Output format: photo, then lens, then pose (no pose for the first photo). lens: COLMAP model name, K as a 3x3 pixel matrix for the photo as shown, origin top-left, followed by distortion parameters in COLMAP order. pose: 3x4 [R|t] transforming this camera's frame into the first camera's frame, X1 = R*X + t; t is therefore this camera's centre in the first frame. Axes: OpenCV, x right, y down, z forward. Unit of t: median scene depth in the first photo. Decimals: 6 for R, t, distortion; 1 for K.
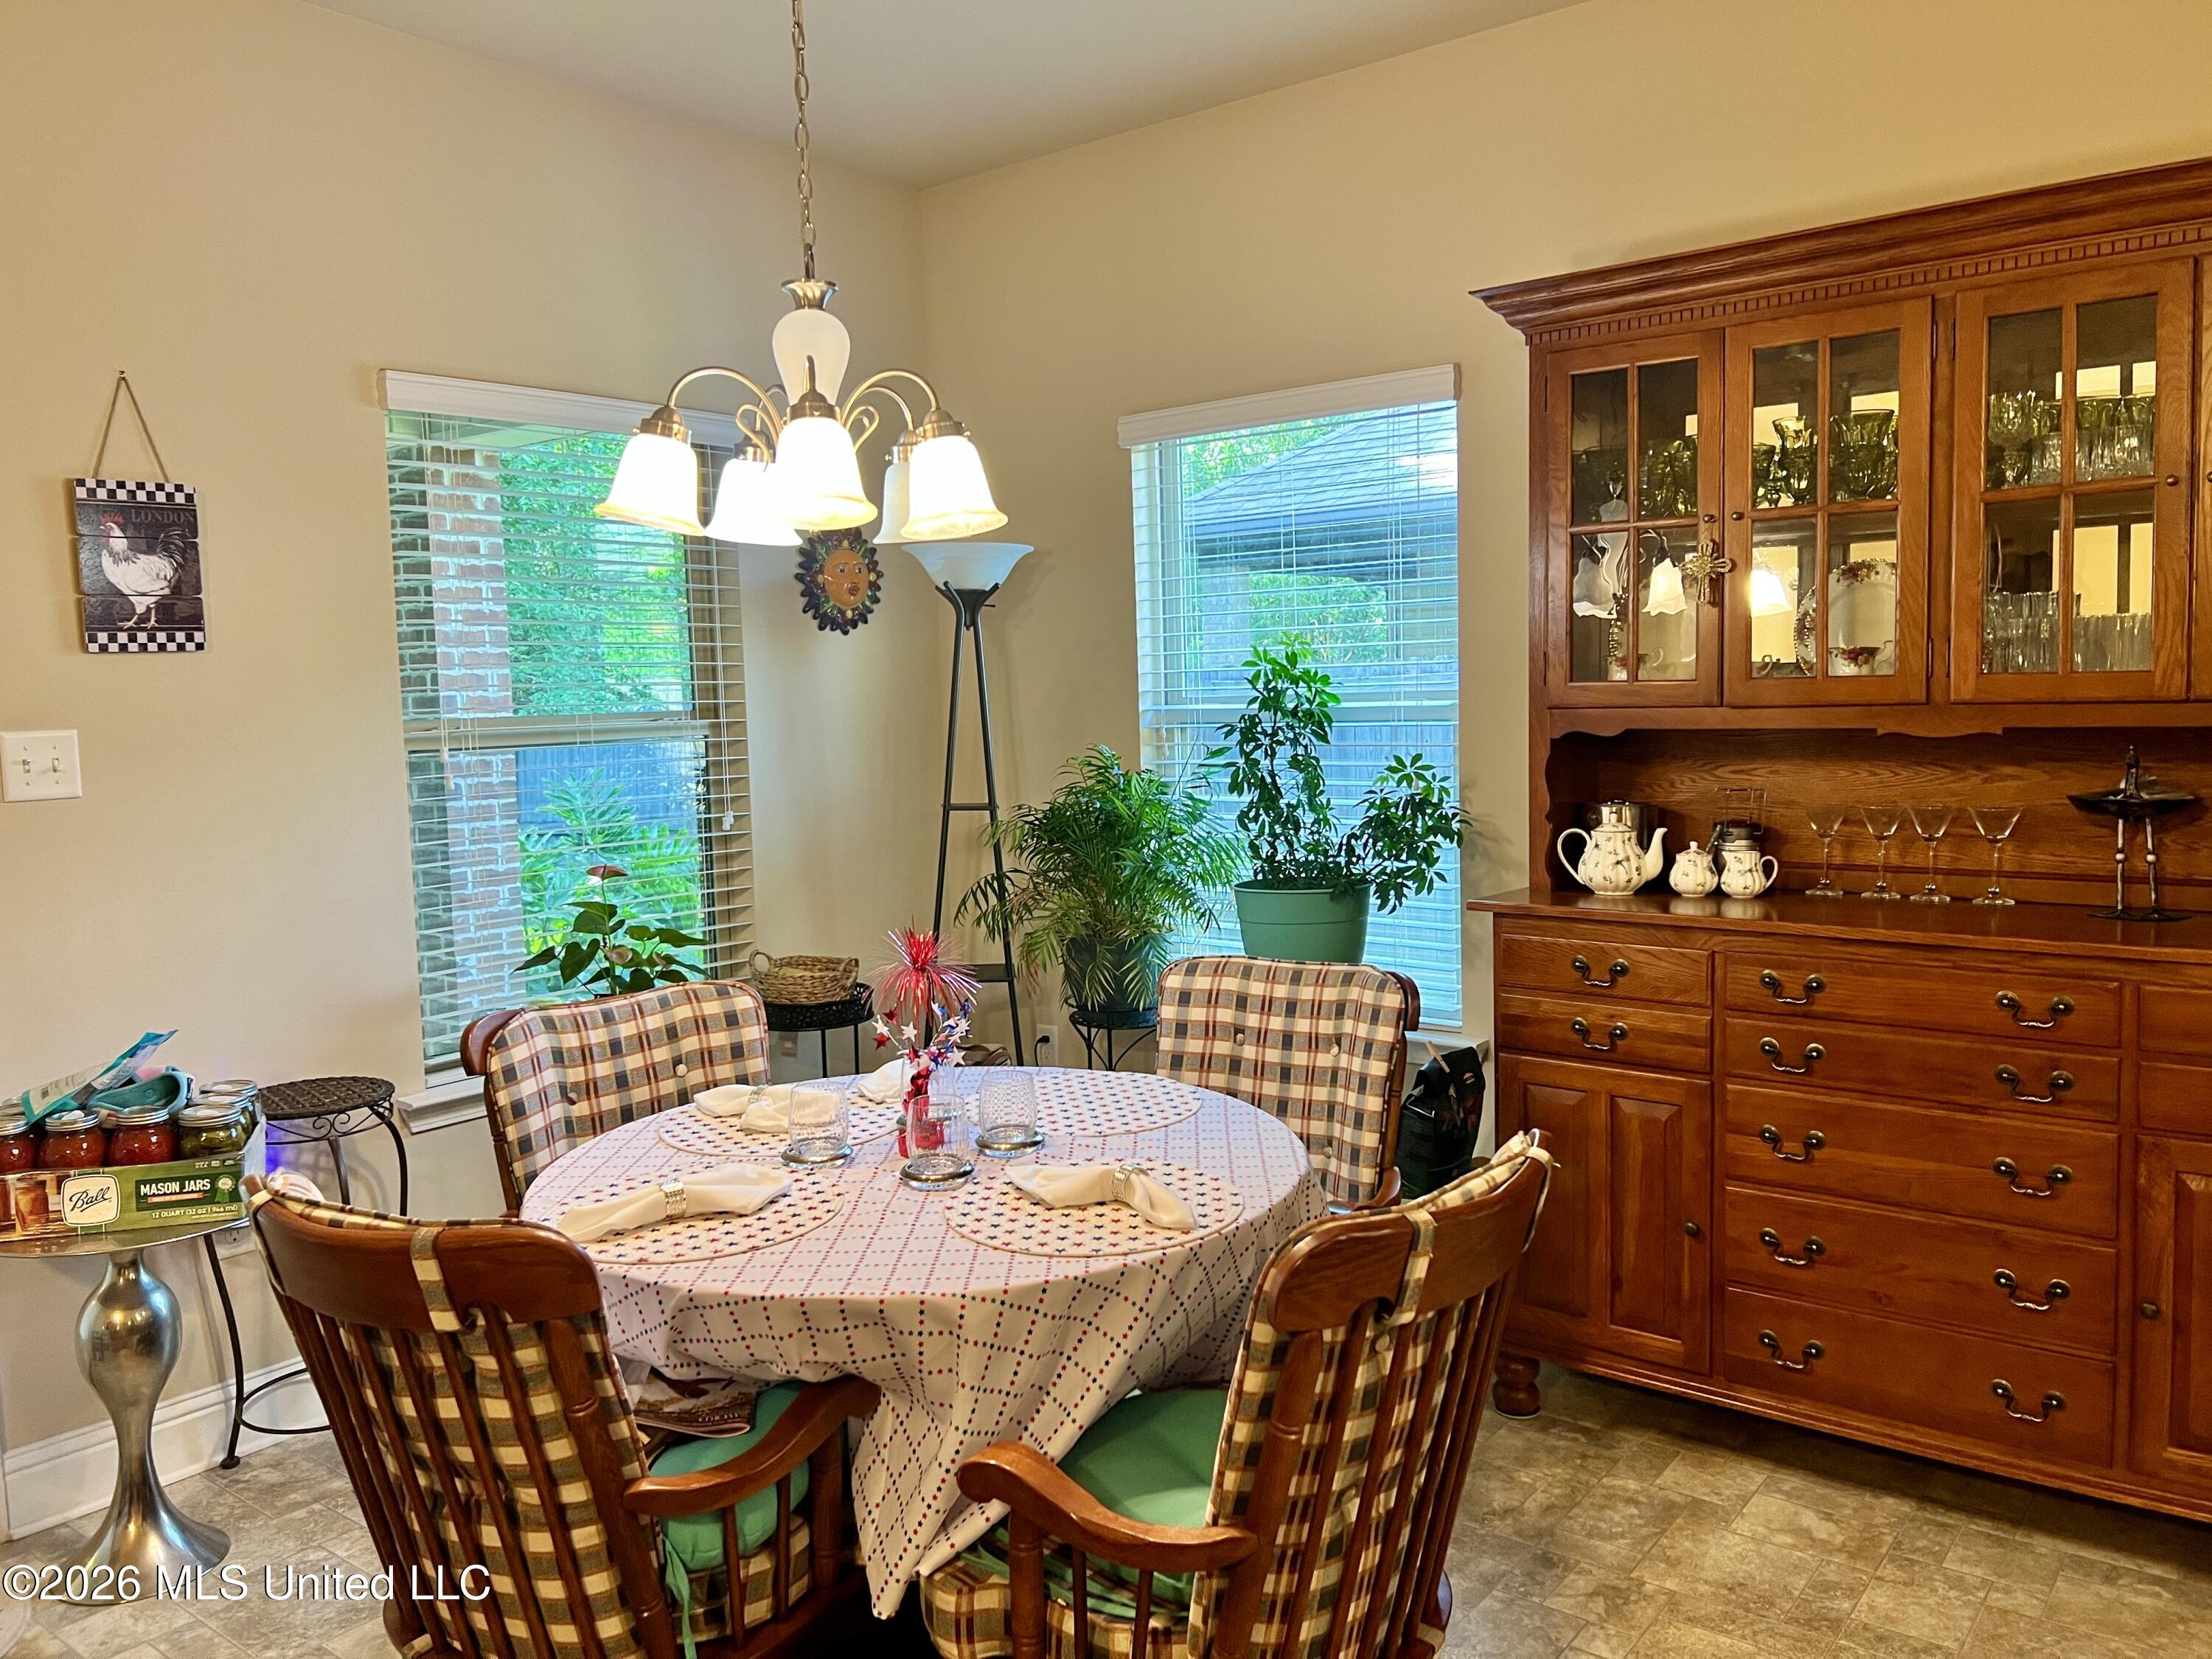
lens RADIAL K [[1671.4, 0, 1116.7], [0, 1671.4, 832.4], [0, 0, 1]] dist [0.055455, -0.051476]
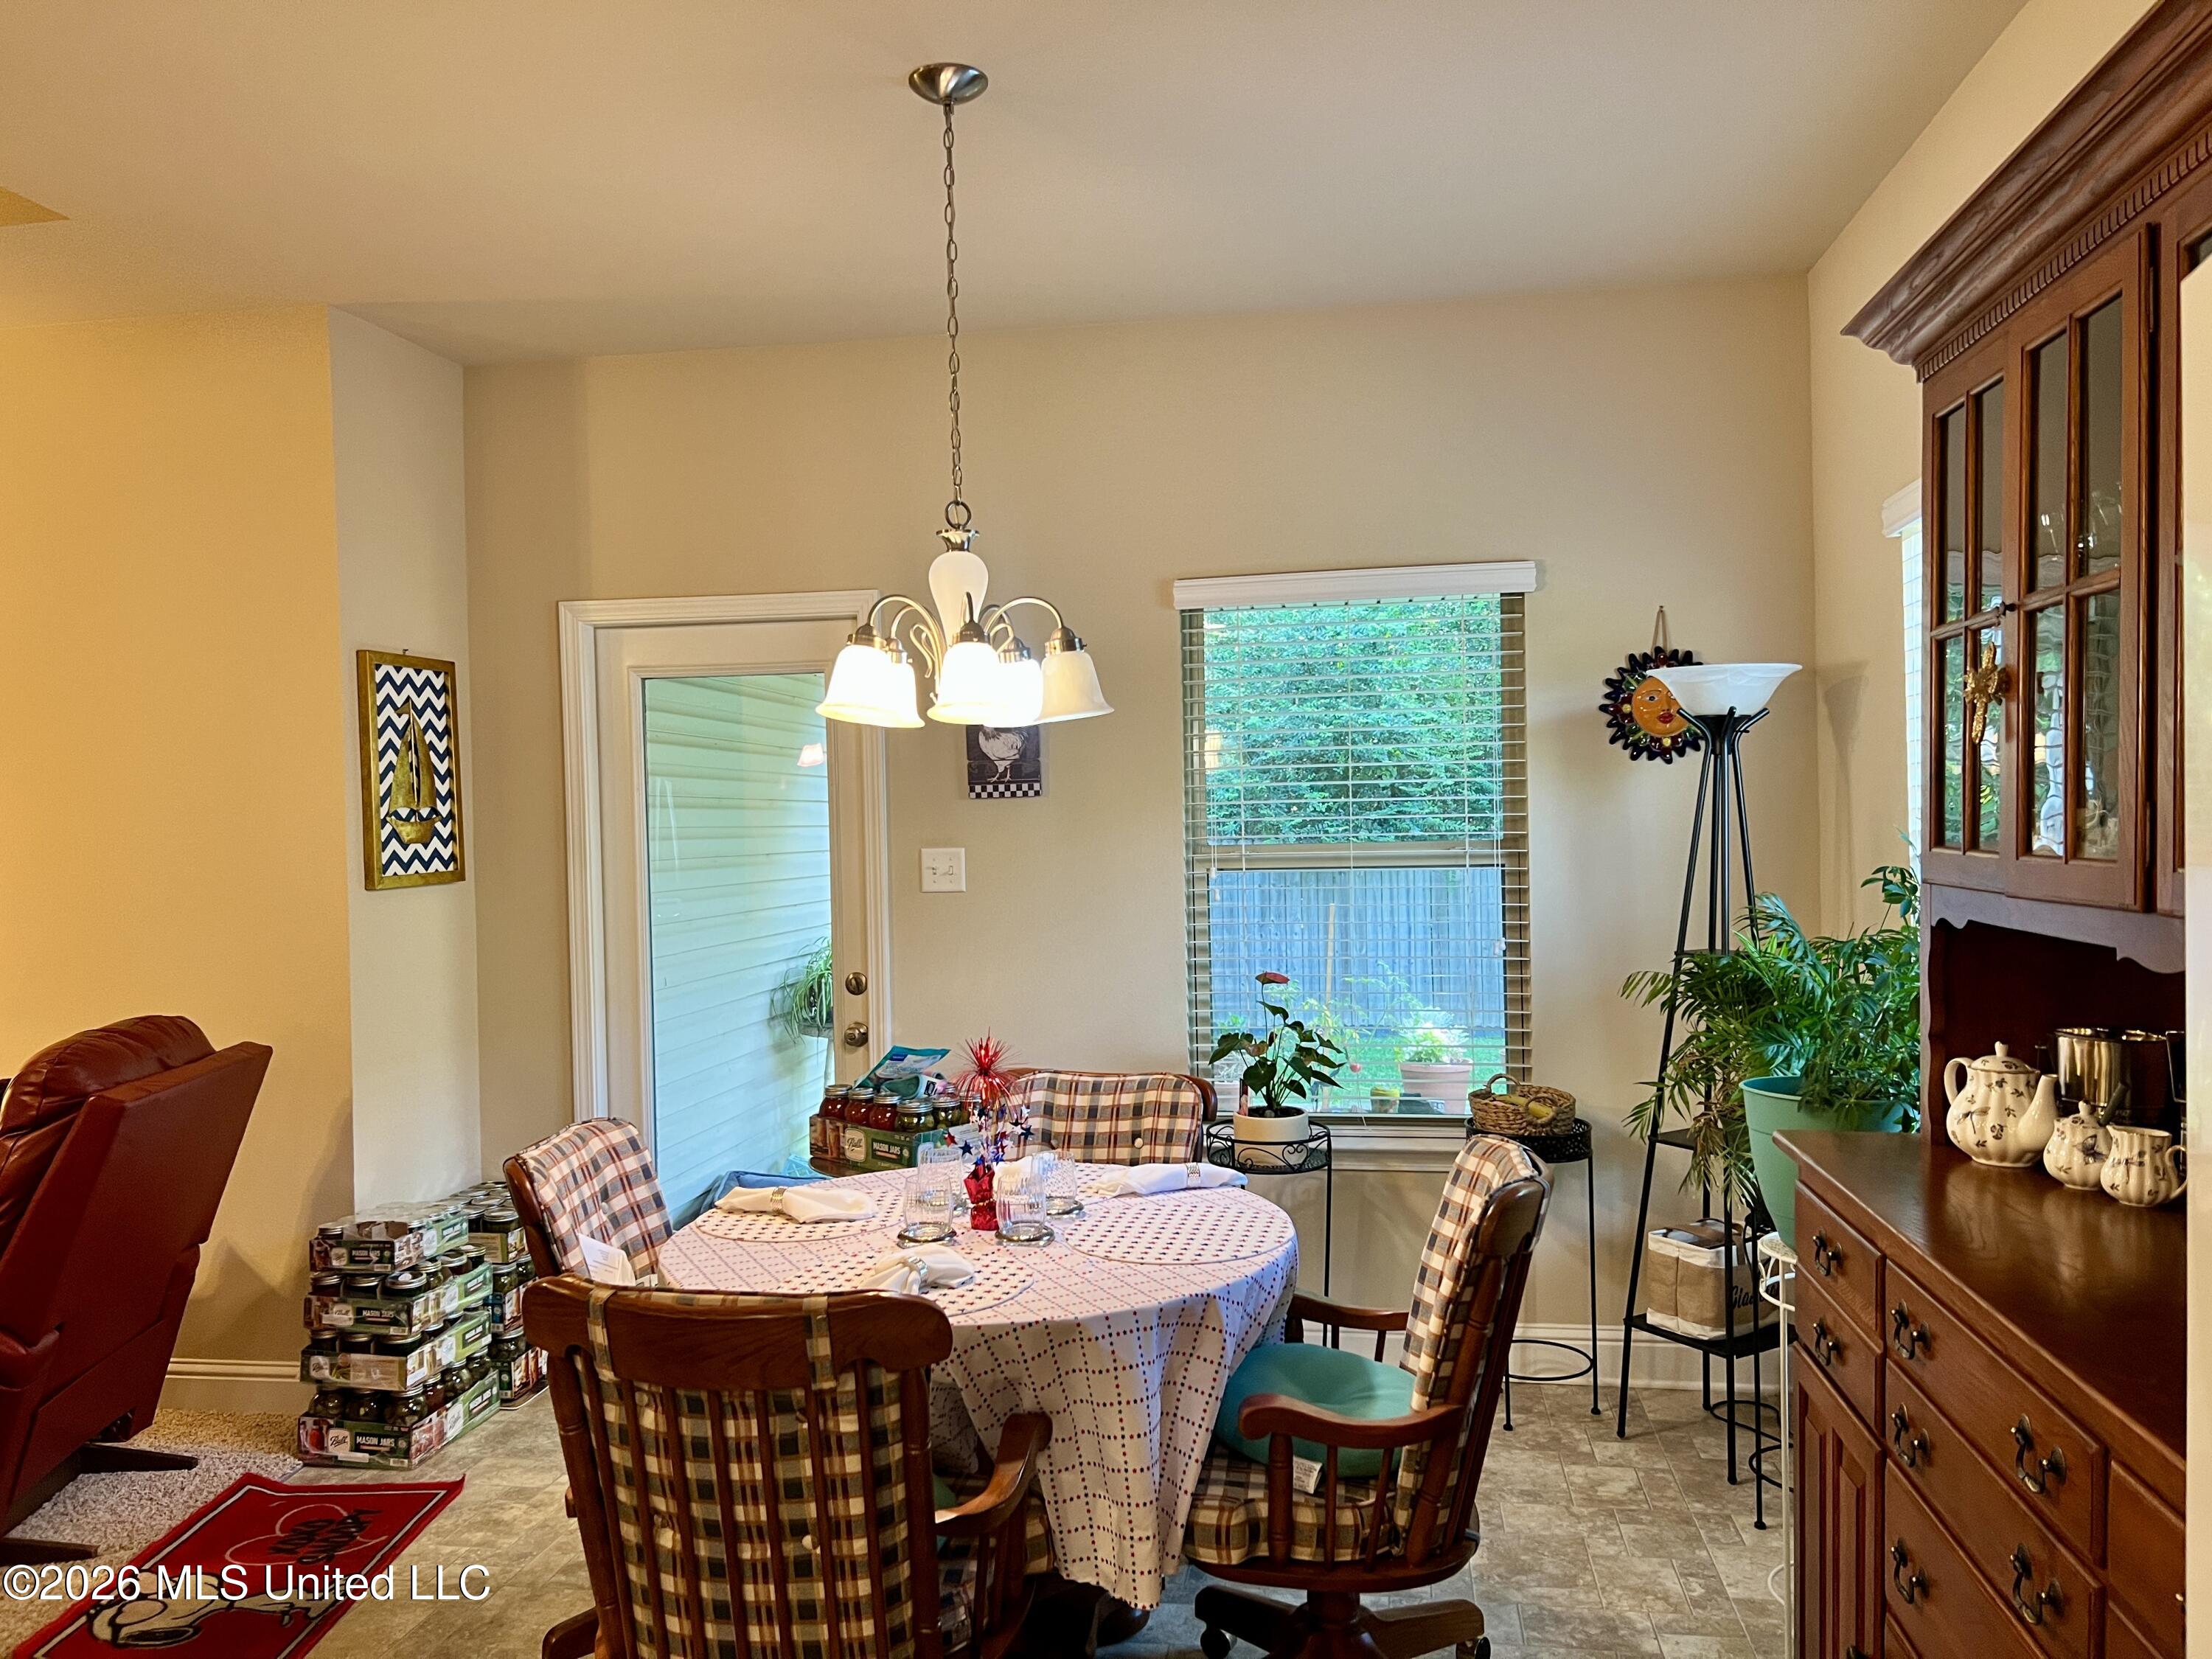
lens RADIAL K [[1671.4, 0, 1112.7], [0, 1671.4, 832.4], [0, 0, 1]] dist [0.055455, -0.051476]
pose [[0.467974, 0.025525, -0.883374, 0.781695], [-0.069177, 0.997574, -0.007822, -0.070559], [0.881031, 0.064769, 0.468604, 0.391299]]
